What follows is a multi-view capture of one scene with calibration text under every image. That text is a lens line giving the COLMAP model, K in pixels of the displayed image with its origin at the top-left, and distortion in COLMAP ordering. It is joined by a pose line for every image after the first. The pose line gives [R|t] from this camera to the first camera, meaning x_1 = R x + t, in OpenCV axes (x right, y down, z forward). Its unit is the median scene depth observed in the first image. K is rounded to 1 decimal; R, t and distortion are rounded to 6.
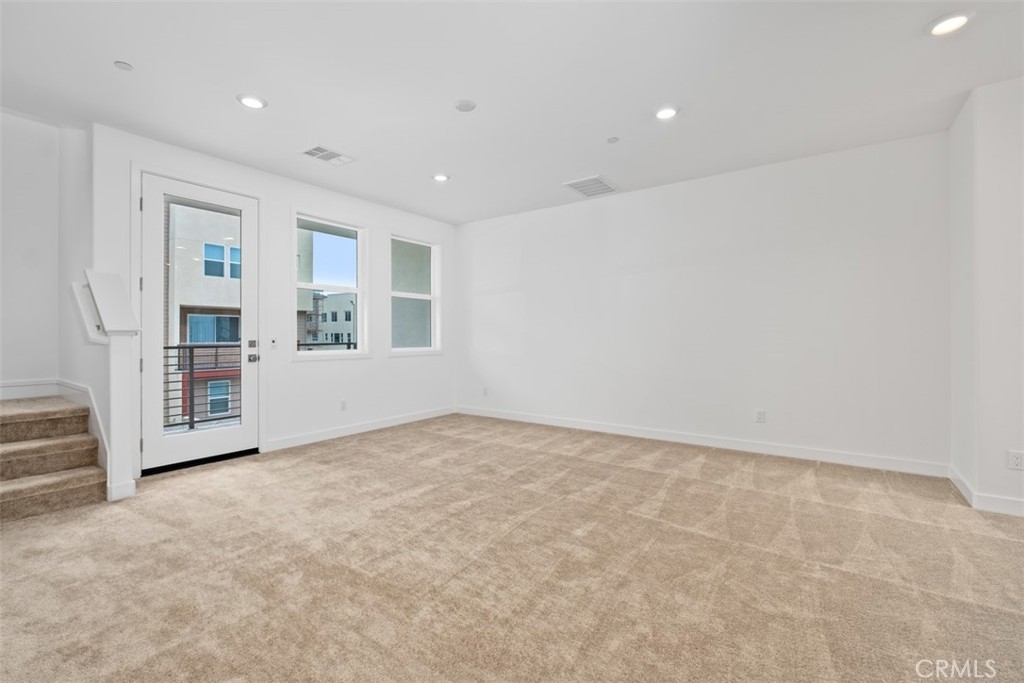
lens RADIAL K [[447.1, 0, 517.5], [0, 447.1, 330.8], [0, 0, 1]] dist [-0.005751, -0.000575]
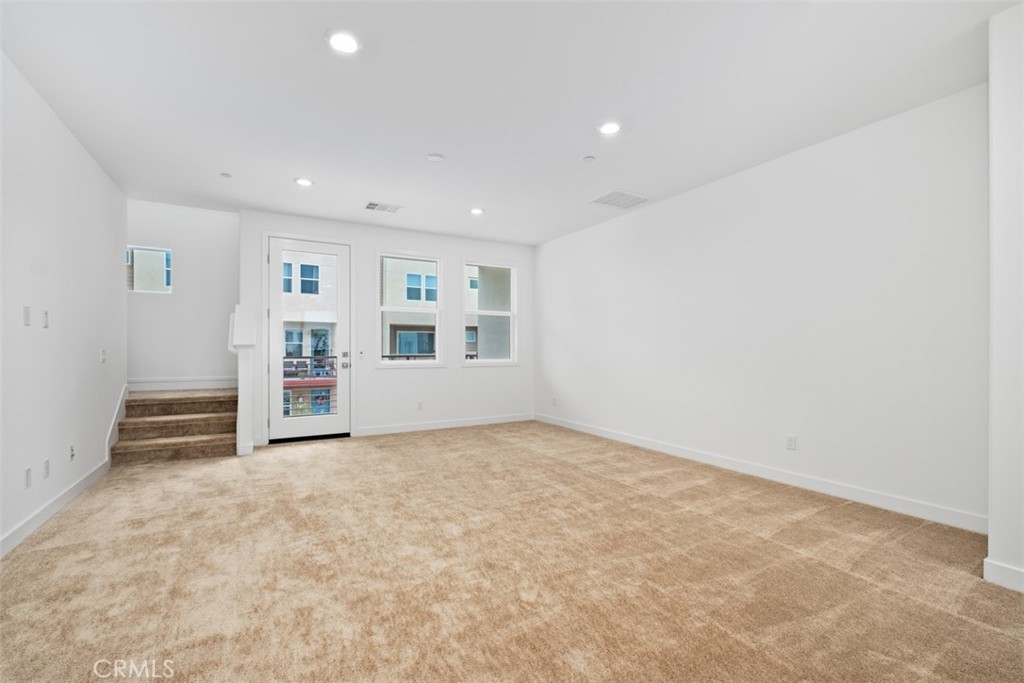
lens RADIAL K [[447.1, 0, 520.9], [0, 447.1, 347.8], [0, 0, 1]] dist [-0.005751, -0.000575]
pose [[0.911969, 0.000831, -0.410257, 0.497467], [0.003021, 0.999957, 0.008741, -0.001535], [0.410247, -0.009211, 0.911928, -0.005159]]
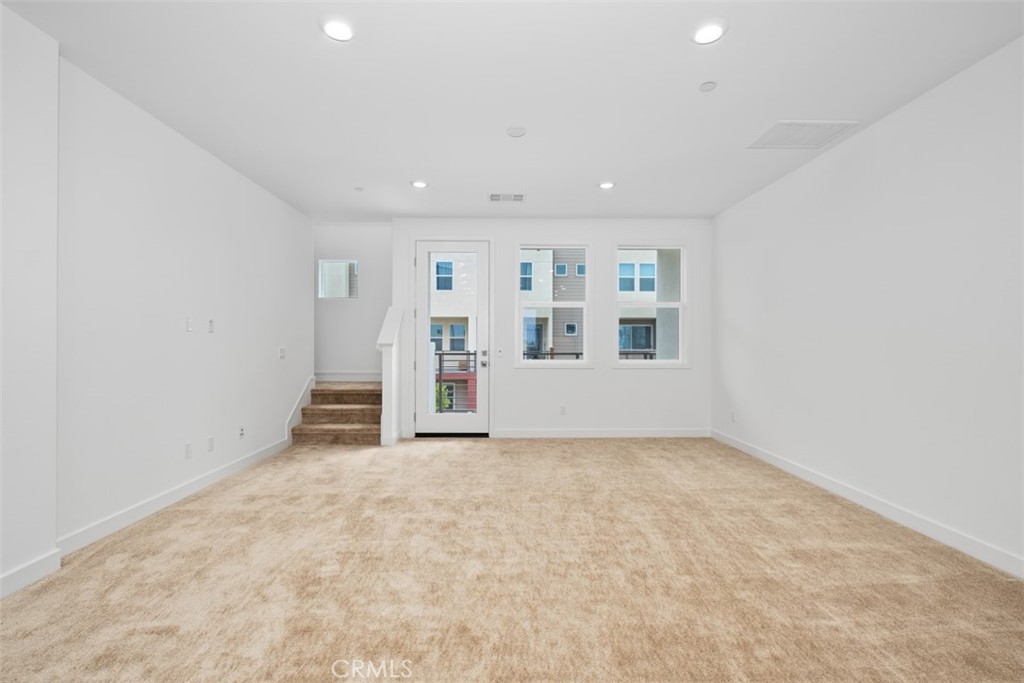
lens RADIAL K [[472.0, 0, 512.8], [0, 472.0, 341.0], [0, 0, 1]] dist [-0.002511, 0.000220]
pose [[0.589384, 0.000854, -0.807852, 0.657703], [0.006181, 0.999965, 0.005567, -0.014971], [0.807829, -0.008274, 0.589359, 0.286199]]
